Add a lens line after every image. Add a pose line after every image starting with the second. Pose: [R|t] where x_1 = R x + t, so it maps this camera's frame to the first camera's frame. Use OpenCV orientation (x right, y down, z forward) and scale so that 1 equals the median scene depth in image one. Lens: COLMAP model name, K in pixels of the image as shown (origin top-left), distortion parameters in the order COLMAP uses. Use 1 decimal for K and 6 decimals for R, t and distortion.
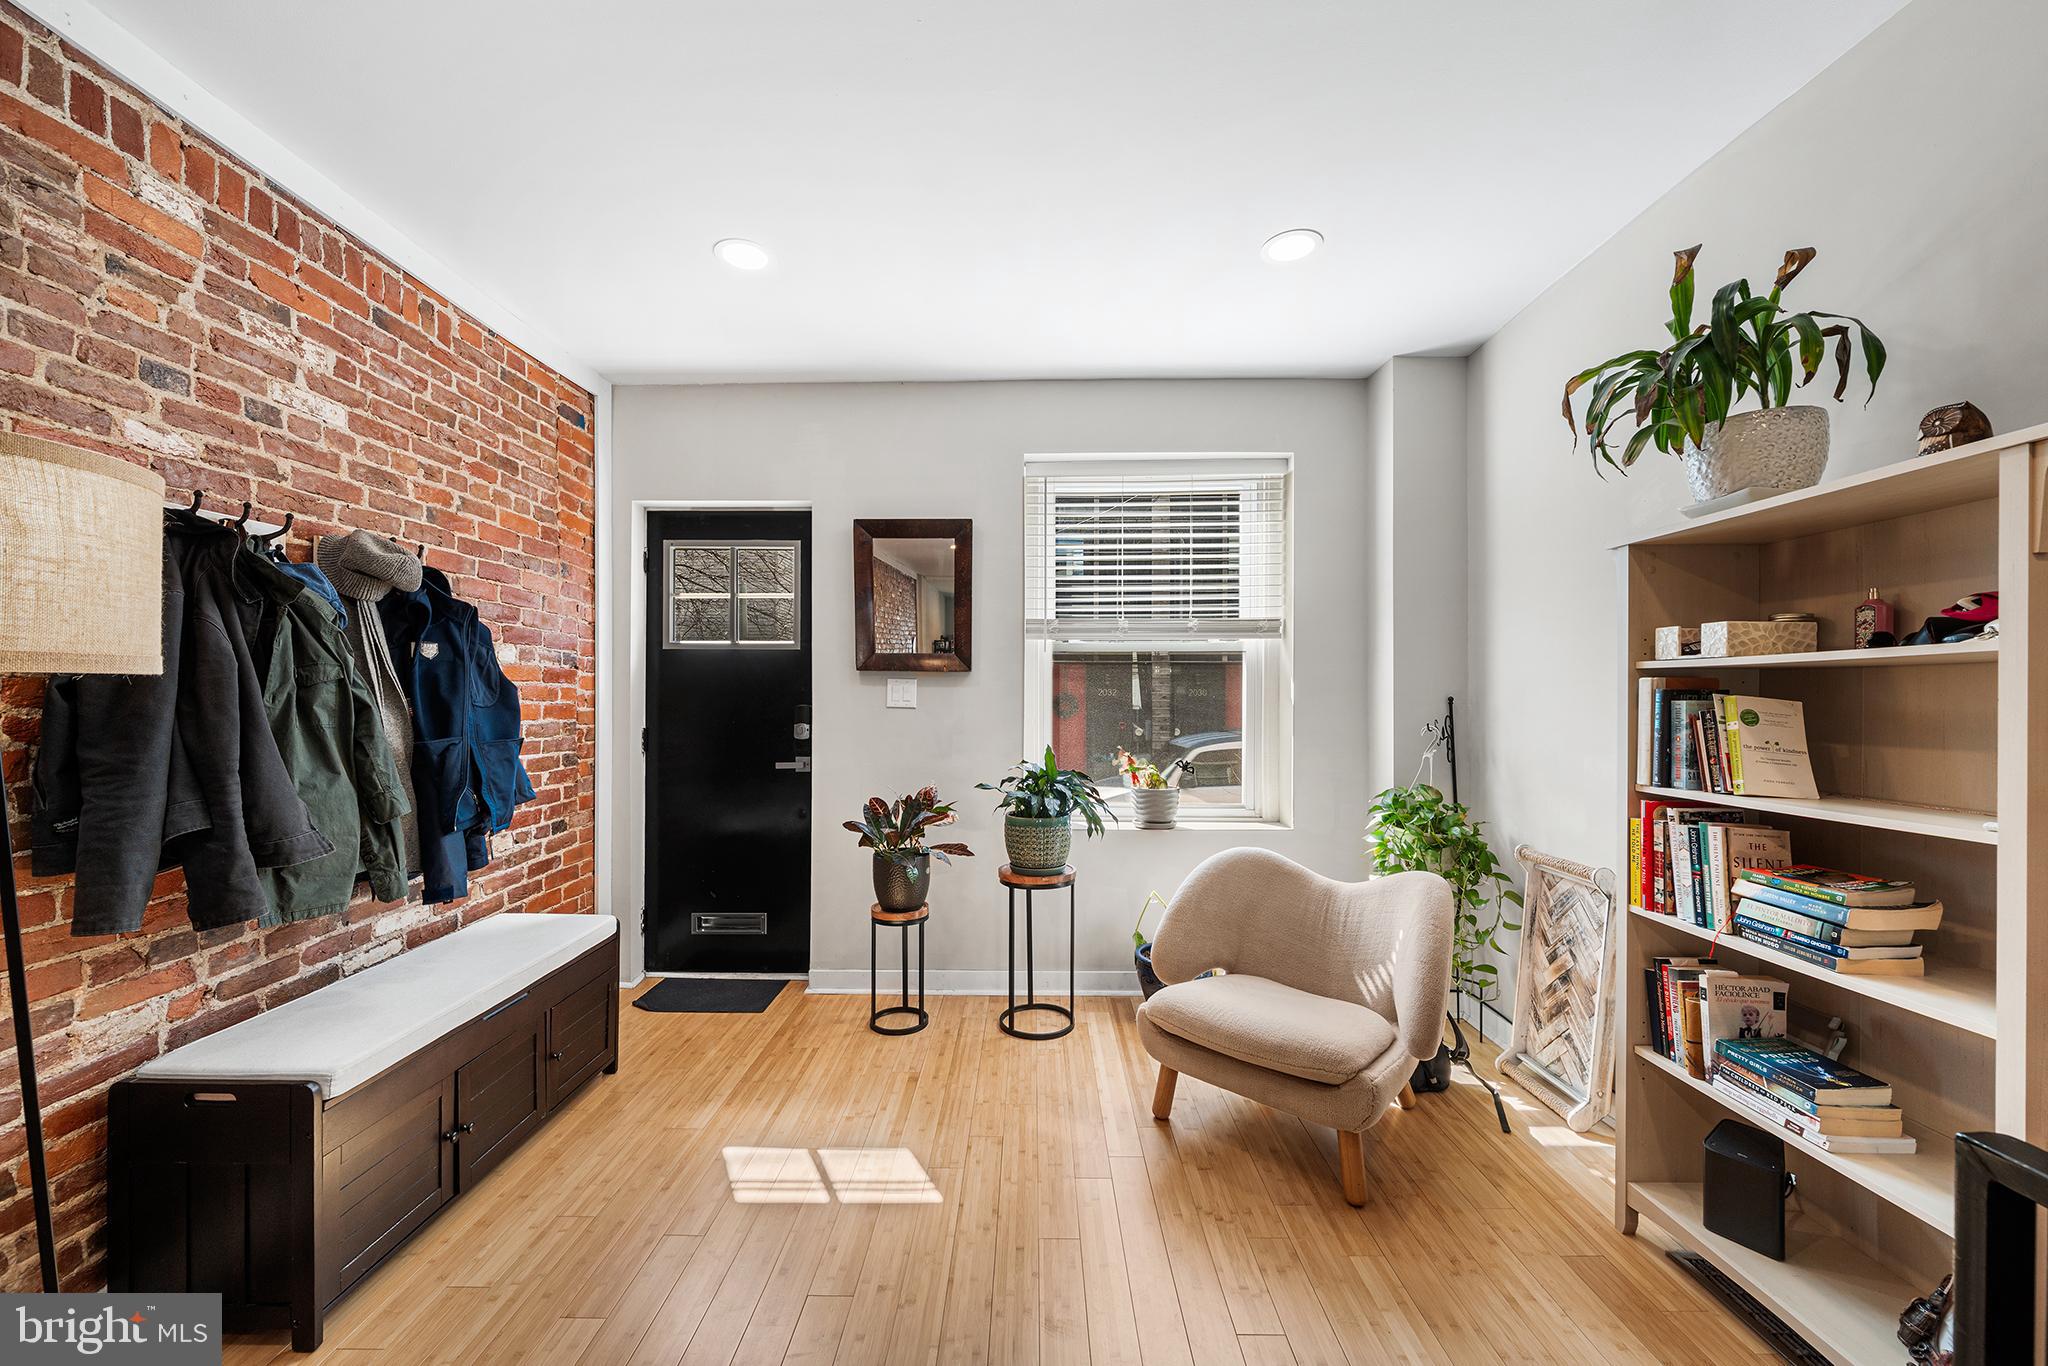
lens RADIAL K [[777.2, 0, 1028.2], [0, 777.2, 690.4], [0, 0, 1]] dist [-0.004150, 0.000296]
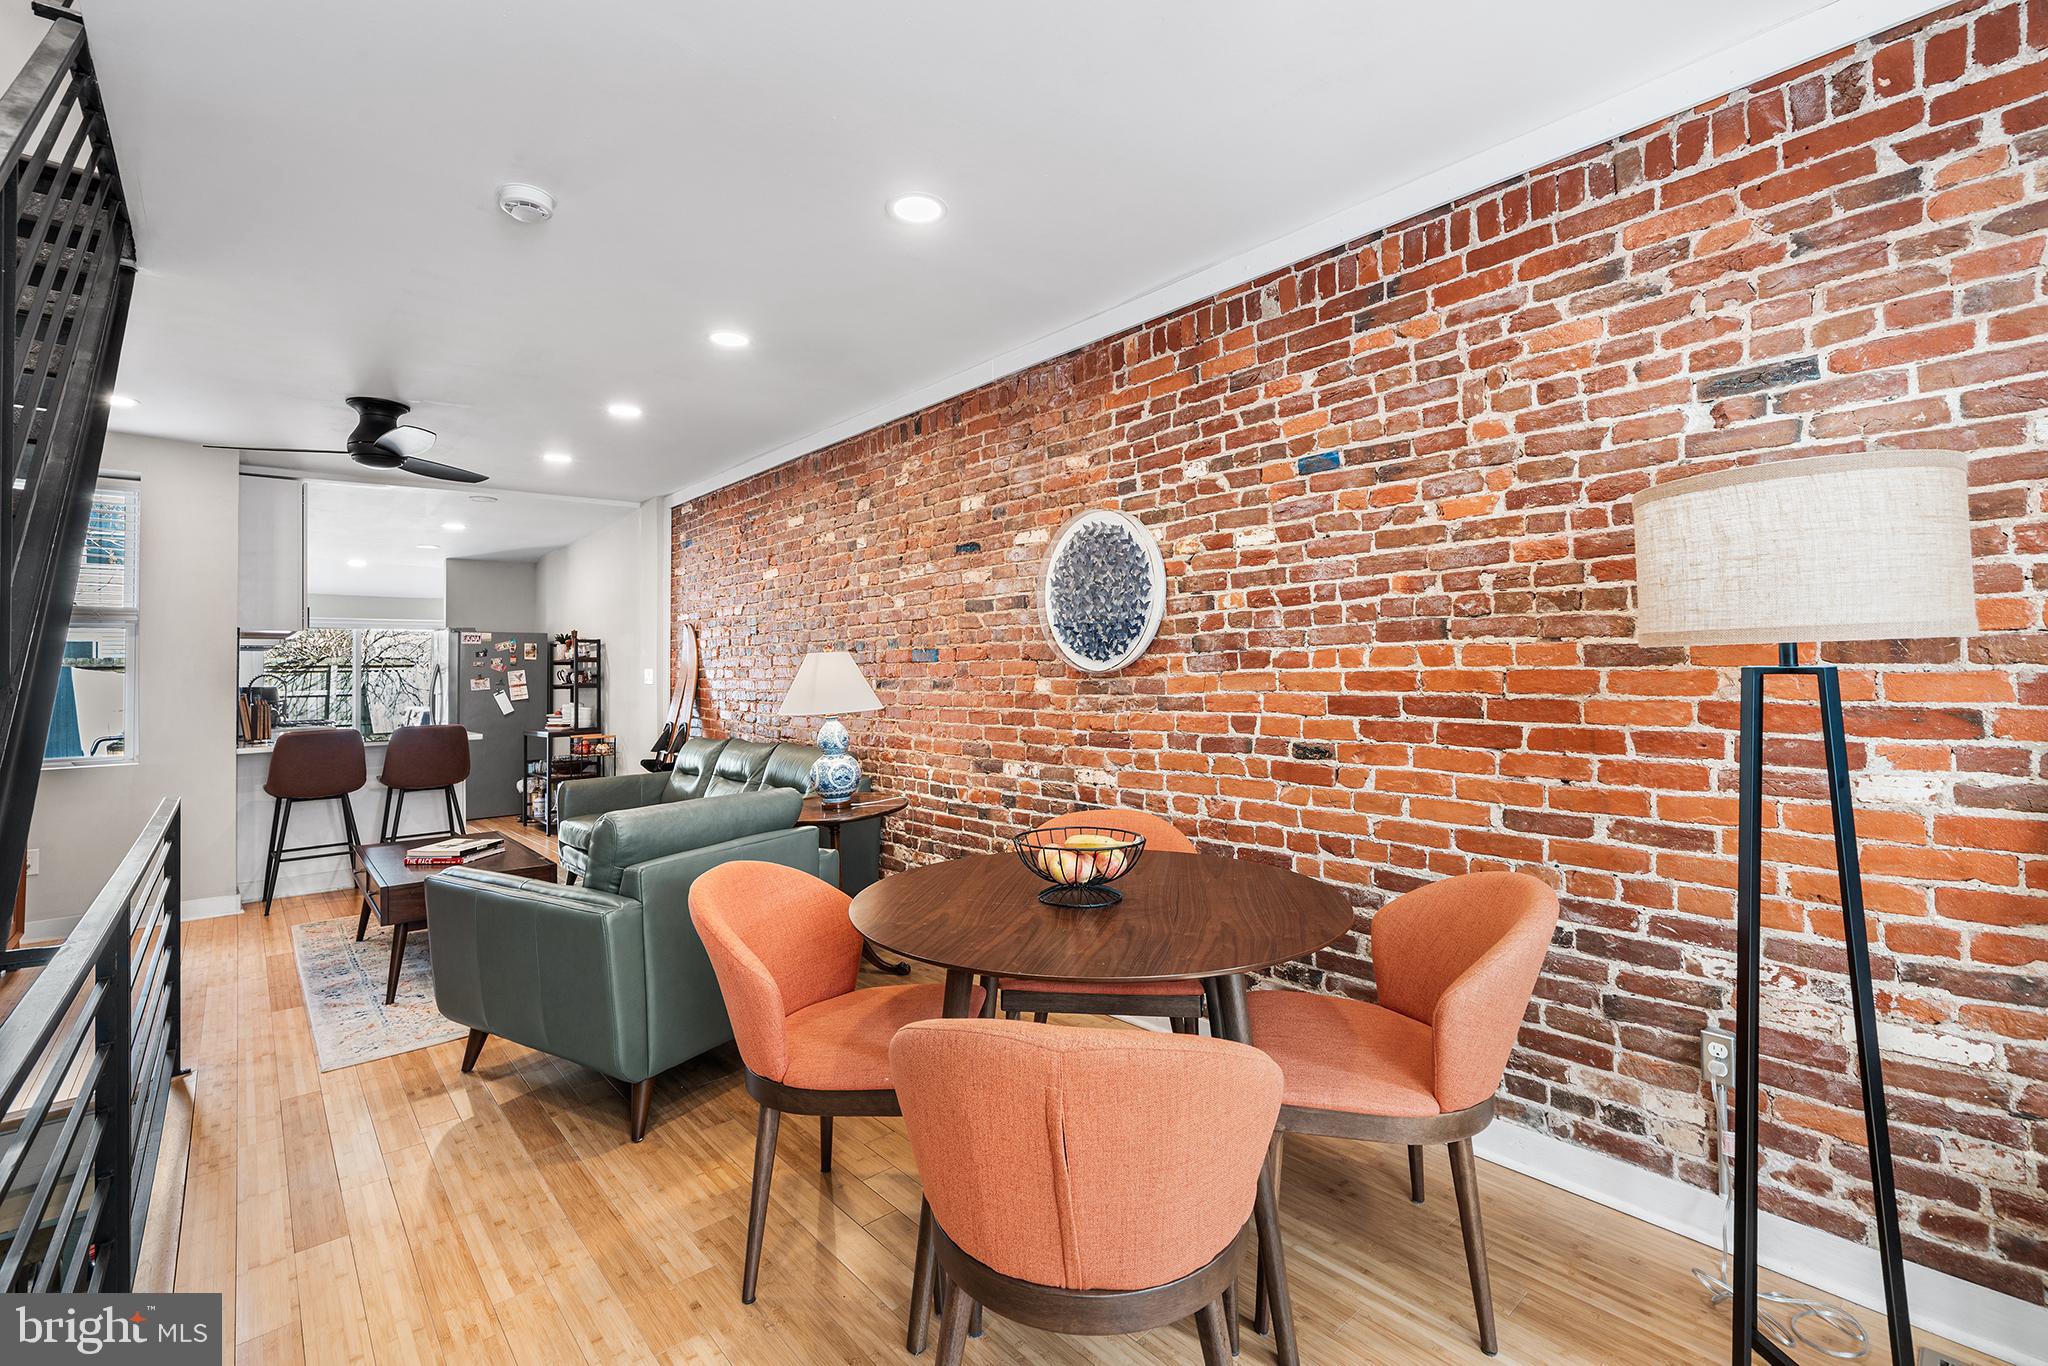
lens RADIAL K [[892.6, 0, 1034.5], [0, 892.6, 655.9], [0, 0, 1]] dist [-0.003700, 0.000273]
pose [[-0.738545, -0.001033, -0.674204, 0.202467], [0.022294, 0.999415, -0.025952, 0.003281], [0.673836, -0.034198, -0.738089, 0.402147]]
